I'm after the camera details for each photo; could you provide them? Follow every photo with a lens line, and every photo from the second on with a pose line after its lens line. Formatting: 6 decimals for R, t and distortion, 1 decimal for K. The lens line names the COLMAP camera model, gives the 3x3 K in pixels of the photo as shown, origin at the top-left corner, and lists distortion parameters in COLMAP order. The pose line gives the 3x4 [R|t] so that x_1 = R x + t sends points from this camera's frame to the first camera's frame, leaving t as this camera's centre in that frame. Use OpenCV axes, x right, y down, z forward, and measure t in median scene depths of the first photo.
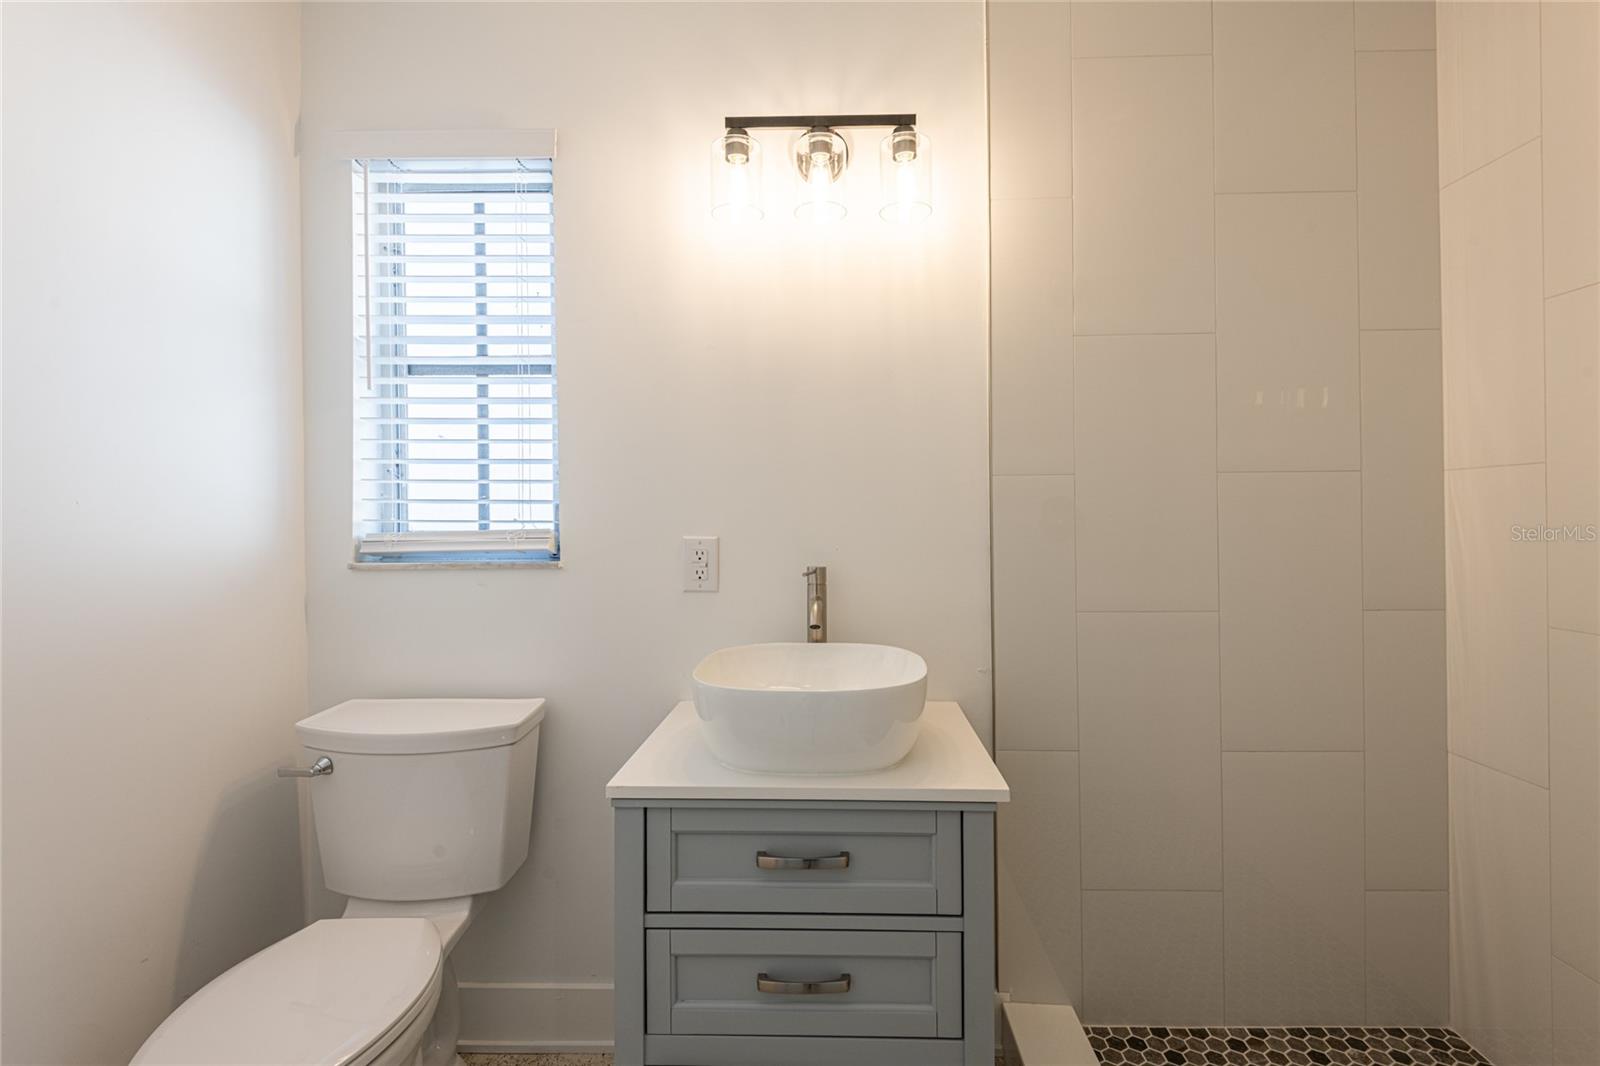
lens RADIAL K [[738.4, 0, 808.1], [0, 738.4, 526.8], [0, 0, 1]] dist [0.029216, -0.016400]
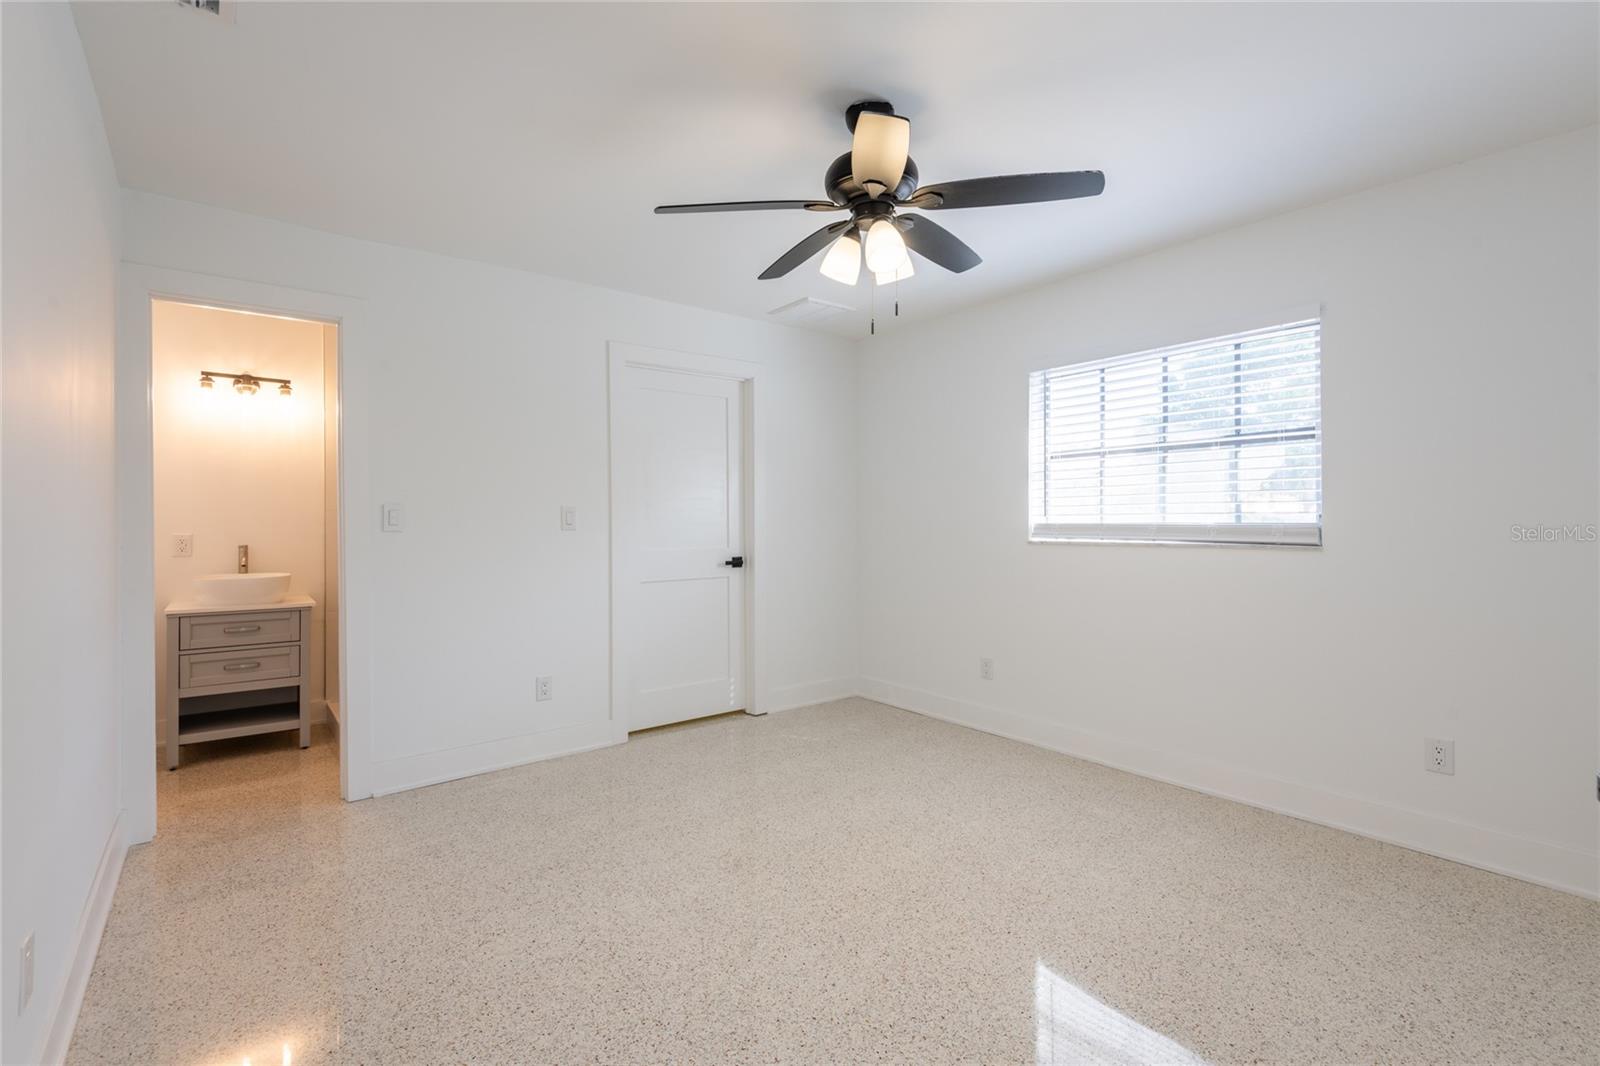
lens RADIAL K [[738.4, 0, 807.5], [0, 738.4, 523.9], [0, 0, 1]] dist [0.029216, -0.016400]
pose [[0.762494, 0.008359, 0.646941, -0.181369], [-0.000151, 0.999919, -0.012741, 0.014948], [-0.646995, 0.009617, 0.762433, -2.368249]]
